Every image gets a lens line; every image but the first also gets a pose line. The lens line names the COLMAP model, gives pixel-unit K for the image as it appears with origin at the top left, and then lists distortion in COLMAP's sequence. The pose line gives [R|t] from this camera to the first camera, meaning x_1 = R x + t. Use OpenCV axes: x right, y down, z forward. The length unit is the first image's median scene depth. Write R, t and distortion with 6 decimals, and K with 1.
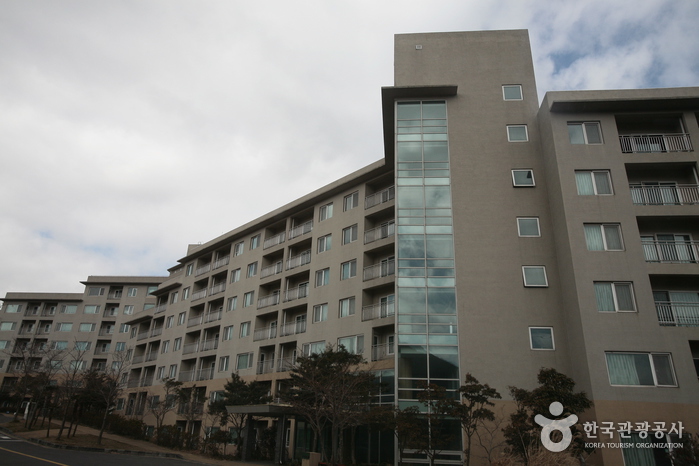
lens RADIAL K [[517.2, 0, 349.5], [0, 517.2, 233.0], [0, 0, 1]] dist [-0.000669, 0.038535]
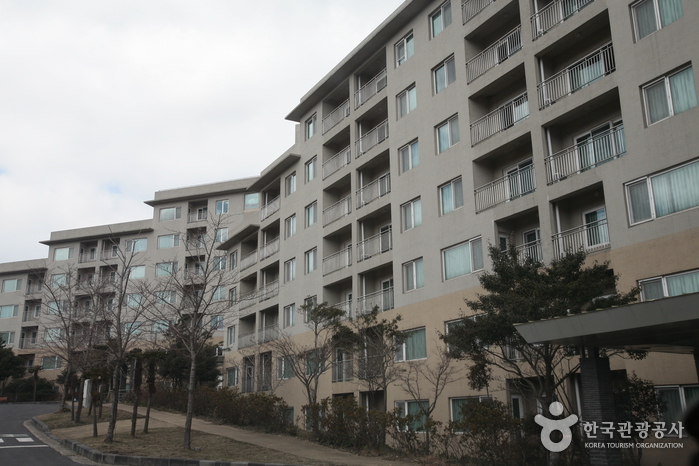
lens RADIAL K [[708.2, 0, 349.5], [0, 708.2, 233.0], [0, 0, 1]] dist [-0.001773, 0.014757]
pose [[0.968070, -0.116405, -0.222015, -0.121814], [0.142107, 0.984426, 0.103492, 0.112325], [0.206511, -0.131737, 0.969535, 0.286238]]
